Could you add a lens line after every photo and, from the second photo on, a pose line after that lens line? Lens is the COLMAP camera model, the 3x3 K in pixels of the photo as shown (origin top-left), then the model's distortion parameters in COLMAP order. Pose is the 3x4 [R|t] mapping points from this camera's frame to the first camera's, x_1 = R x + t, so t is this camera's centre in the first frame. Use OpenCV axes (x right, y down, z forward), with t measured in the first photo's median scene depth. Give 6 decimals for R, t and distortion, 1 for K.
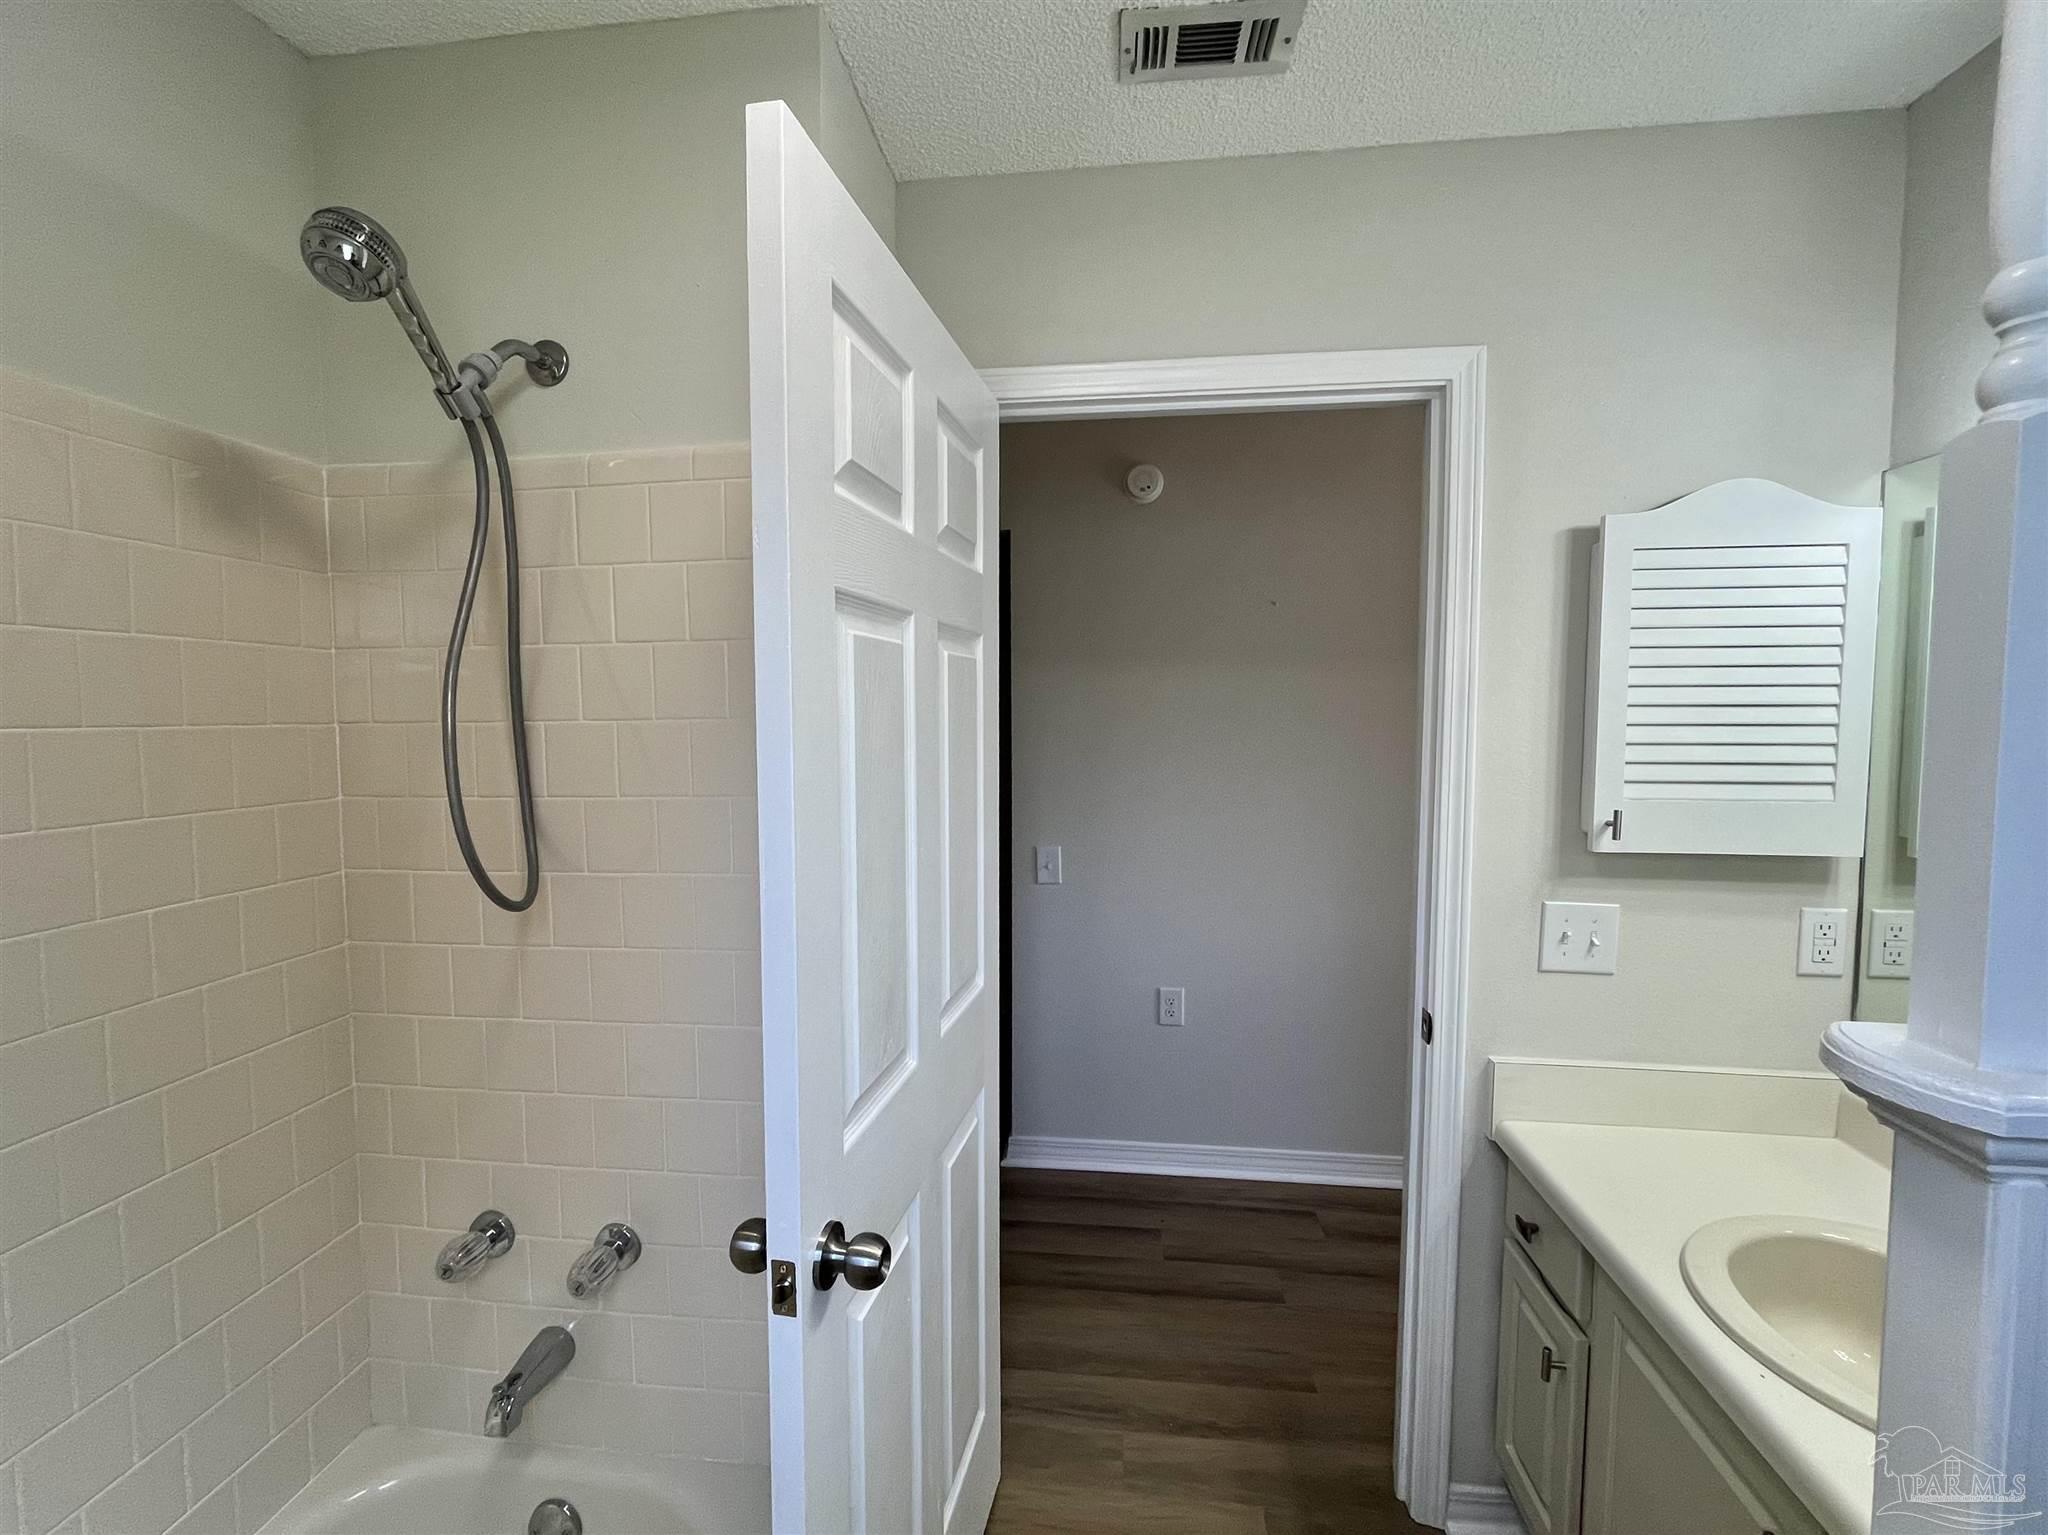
lens RADIAL K [[878.8, 0, 1008.4], [0, 878.8, 765.9], [0, 0, 1]] dist [-0.000363, -0.000214]
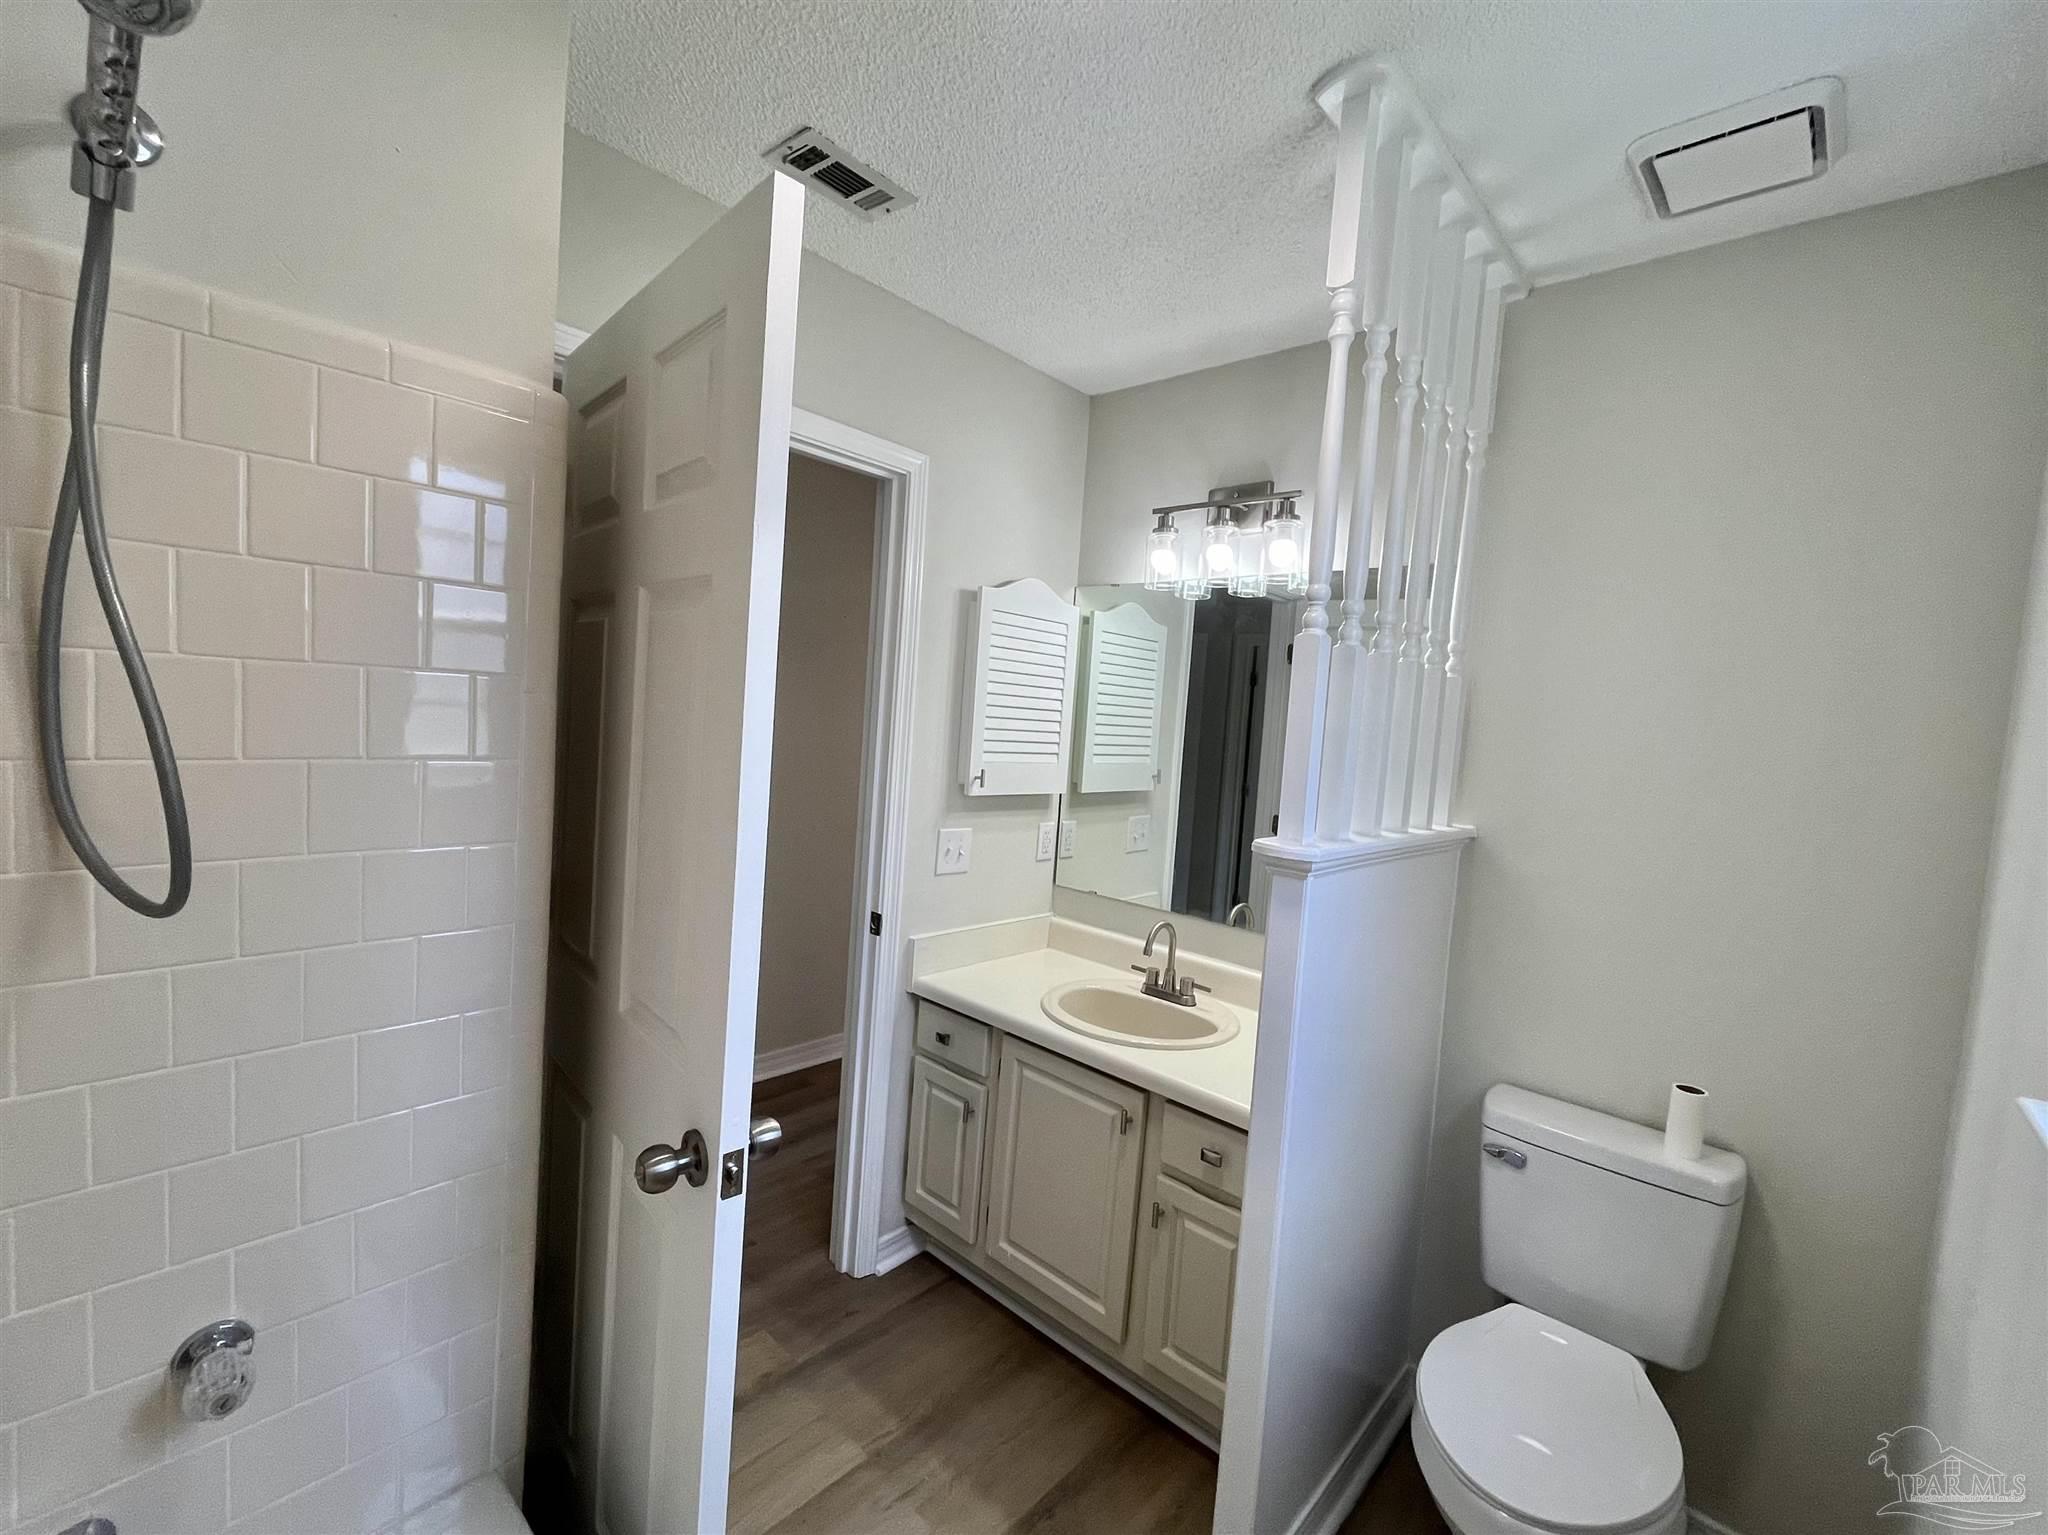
lens RADIAL K [[878.8, 0, 1008.4], [0, 878.8, 765.9], [0, 0, 1]] dist [-0.000363, -0.000214]
pose [[0.578809, -0.004782, 0.815449, -0.597873], [-0.022727, 0.999500, 0.021994, 0.007444], [-0.815146, -0.031263, 0.578411, 0.019953]]
